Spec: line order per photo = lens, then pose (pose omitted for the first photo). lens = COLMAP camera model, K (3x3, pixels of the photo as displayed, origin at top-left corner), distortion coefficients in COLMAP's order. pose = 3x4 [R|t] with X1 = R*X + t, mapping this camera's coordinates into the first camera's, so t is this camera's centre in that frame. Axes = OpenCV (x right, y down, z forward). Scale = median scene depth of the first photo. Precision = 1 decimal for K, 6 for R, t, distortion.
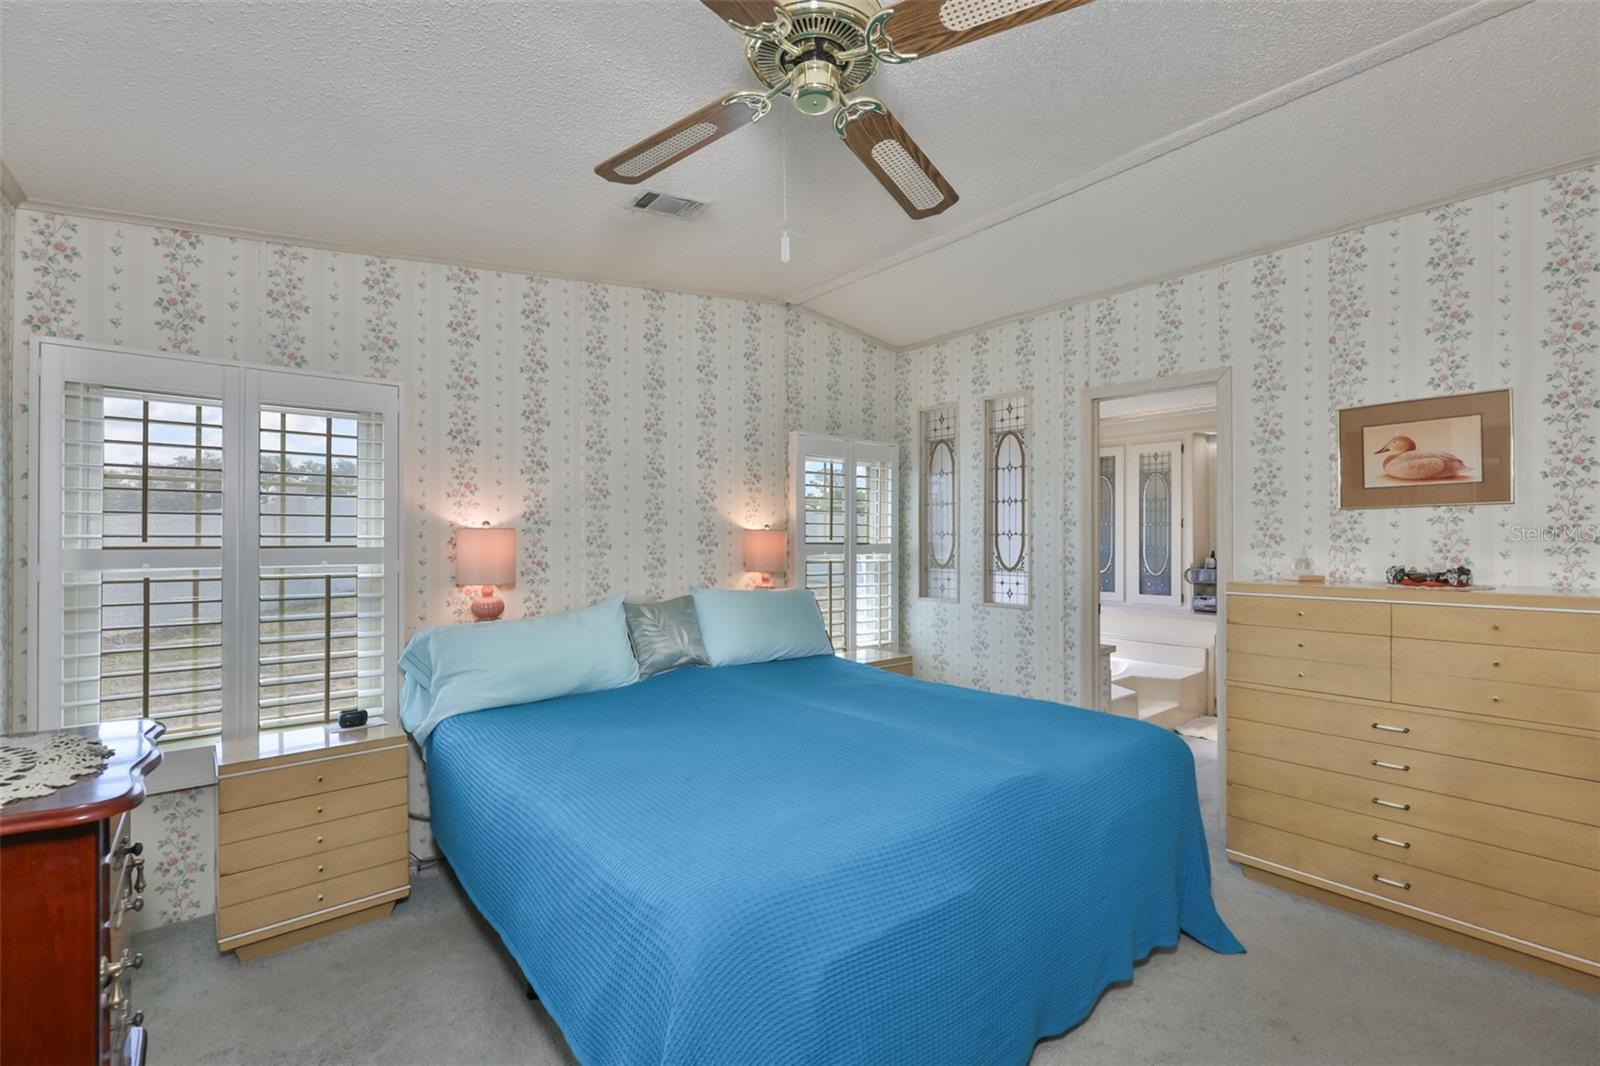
lens RADIAL K [[693.5, 0, 792.6], [0, 693.5, 542.6], [0, 0, 1]] dist [0.000352, 0.000199]
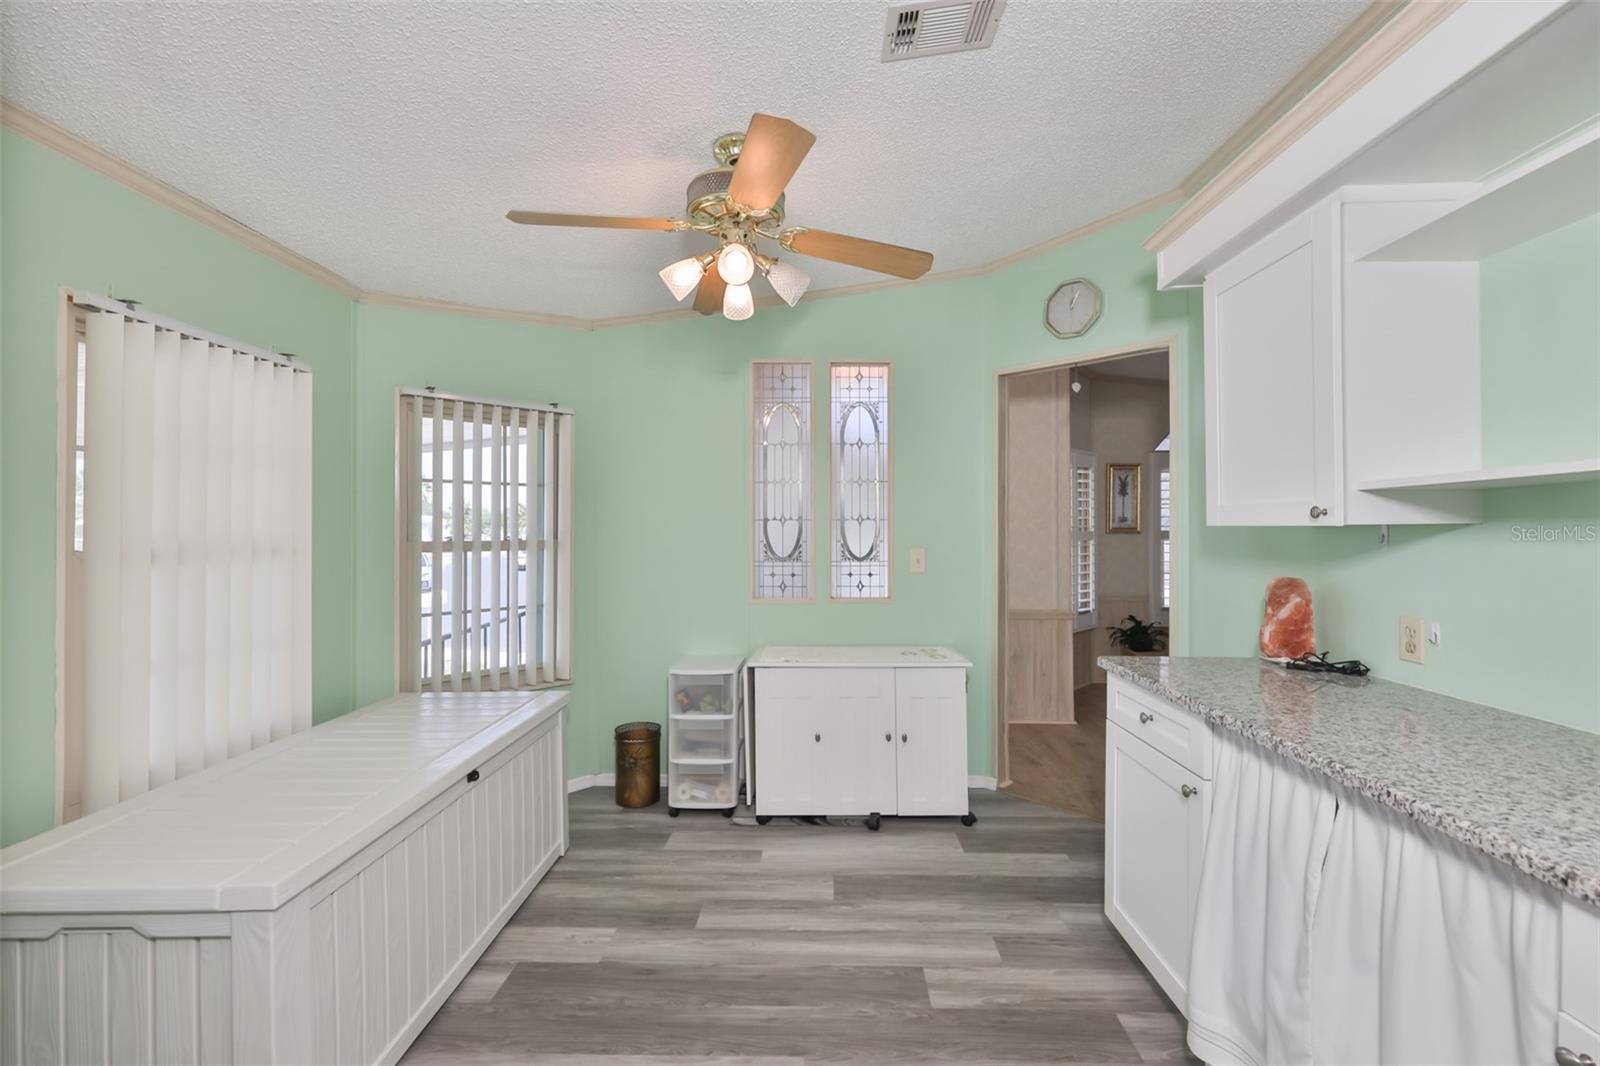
lens RADIAL K [[693.5, 0, 800.5], [0, 693.5, 524.3], [0, 0, 1]] dist [0.000352, 0.000199]
pose [[0.661704, -0.003717, 0.749756, -0.399574], [0.008299, 0.999963, -0.002367, -0.003948], [-0.749719, 0.007789, 0.661710, 0.471798]]
